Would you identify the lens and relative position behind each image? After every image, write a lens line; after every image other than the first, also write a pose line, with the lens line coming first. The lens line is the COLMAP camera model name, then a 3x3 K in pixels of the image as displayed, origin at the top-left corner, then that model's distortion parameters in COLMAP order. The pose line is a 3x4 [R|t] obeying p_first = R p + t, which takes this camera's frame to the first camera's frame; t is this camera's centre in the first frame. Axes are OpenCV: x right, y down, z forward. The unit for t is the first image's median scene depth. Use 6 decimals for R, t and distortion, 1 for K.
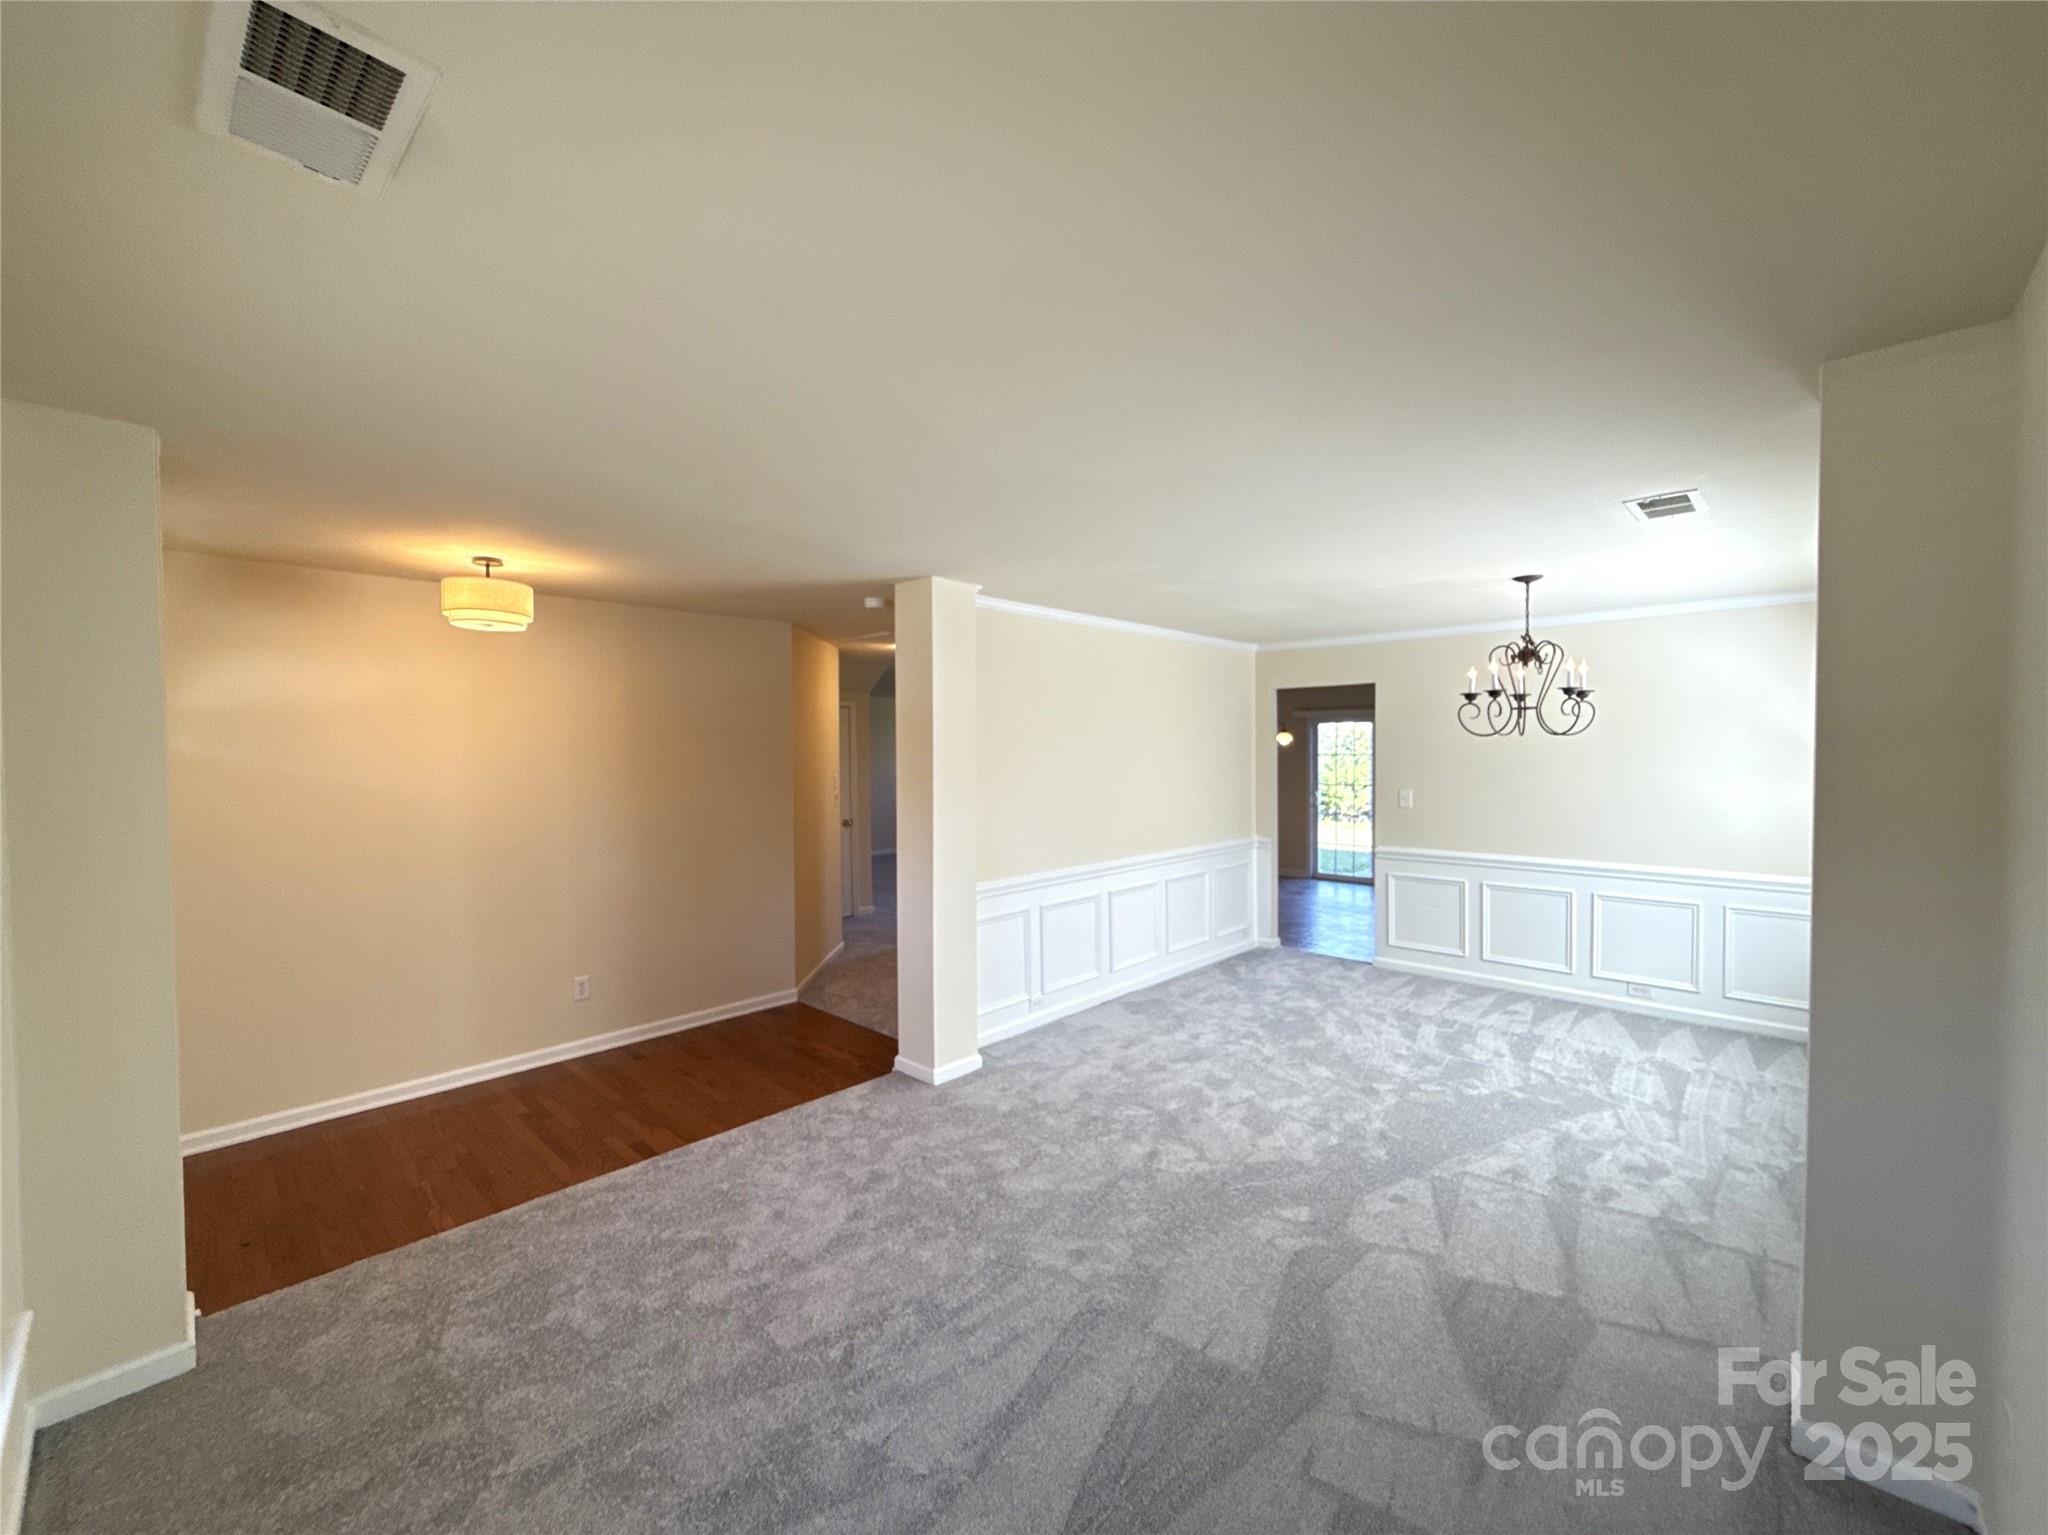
lens RADIAL K [[829.9, 0, 1027.1], [0, 829.9, 773.1], [0, 0, 1]] dist [-0.001172, 0.000163]
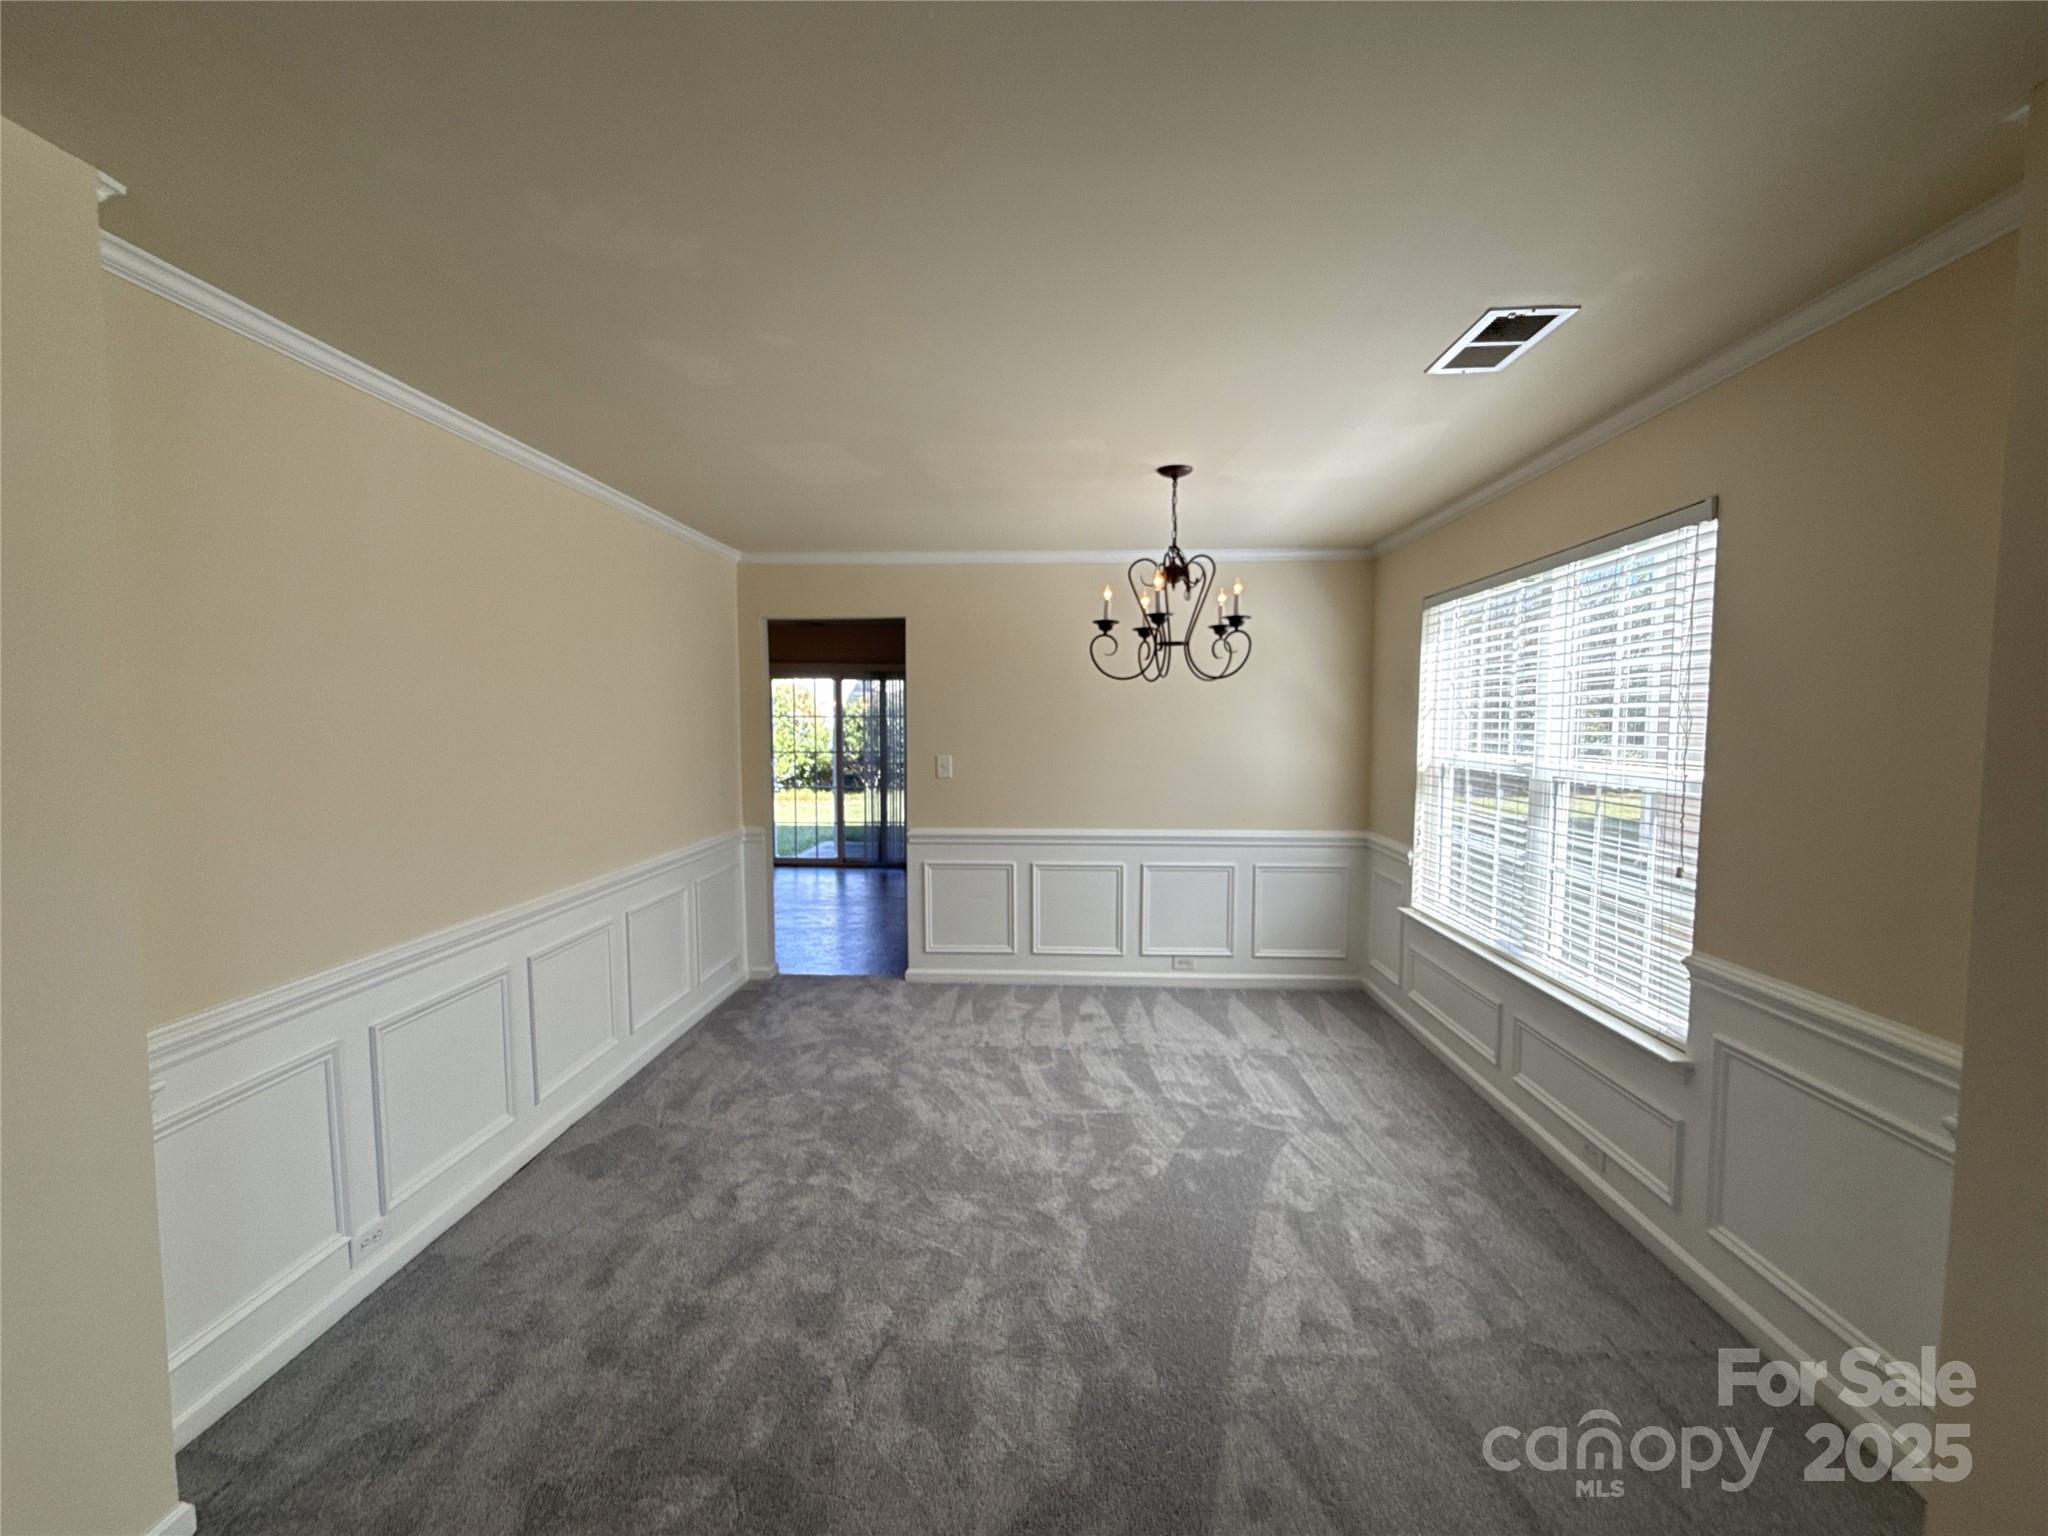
lens RADIAL K [[829.9, 0, 1027.1], [0, 829.9, 773.6], [0, 0, 1]] dist [-0.001172, 0.000163]
pose [[0.756327, -0.037230, 0.653133, -0.002927], [0.012913, 0.999034, 0.041994, 0.006529], [-0.654066, -0.023327, 0.756078, 0.453736]]
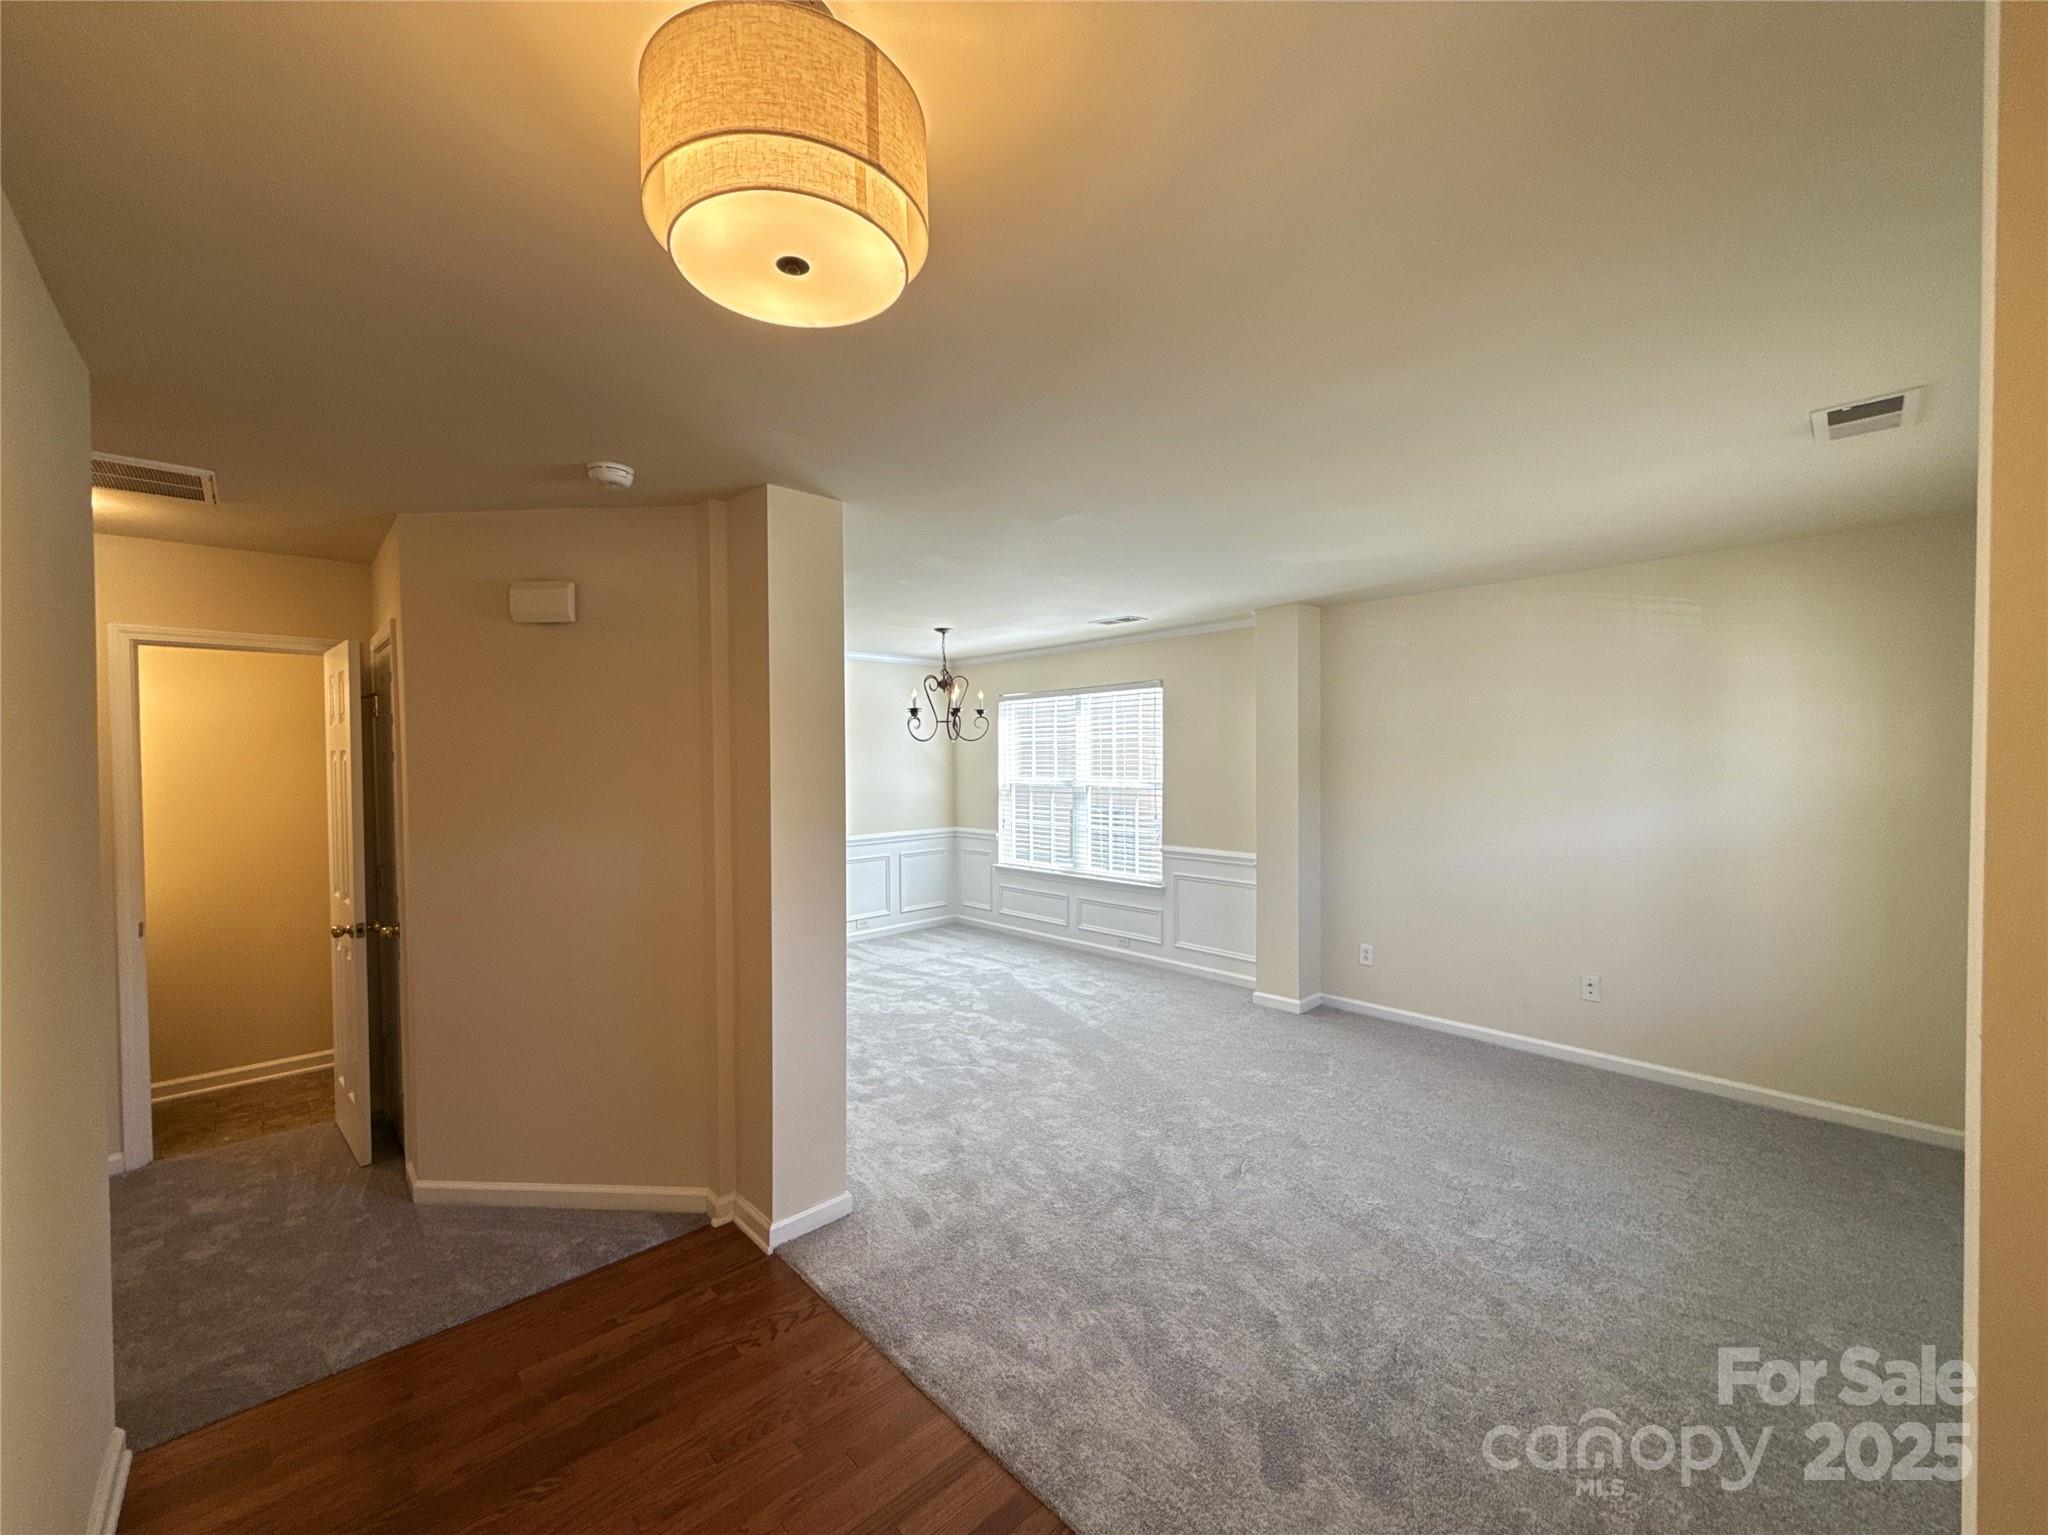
lens RADIAL K [[829.9, 0, 1027.1], [0, 829.9, 773.1], [0, 0, 1]] dist [-0.001172, 0.000163]
pose [[0.055974, -0.021633, 0.998198, -0.721973], [0.037877, 0.999092, 0.019528, -0.012146], [-0.997714, 0.036716, 0.056742, 0.700162]]
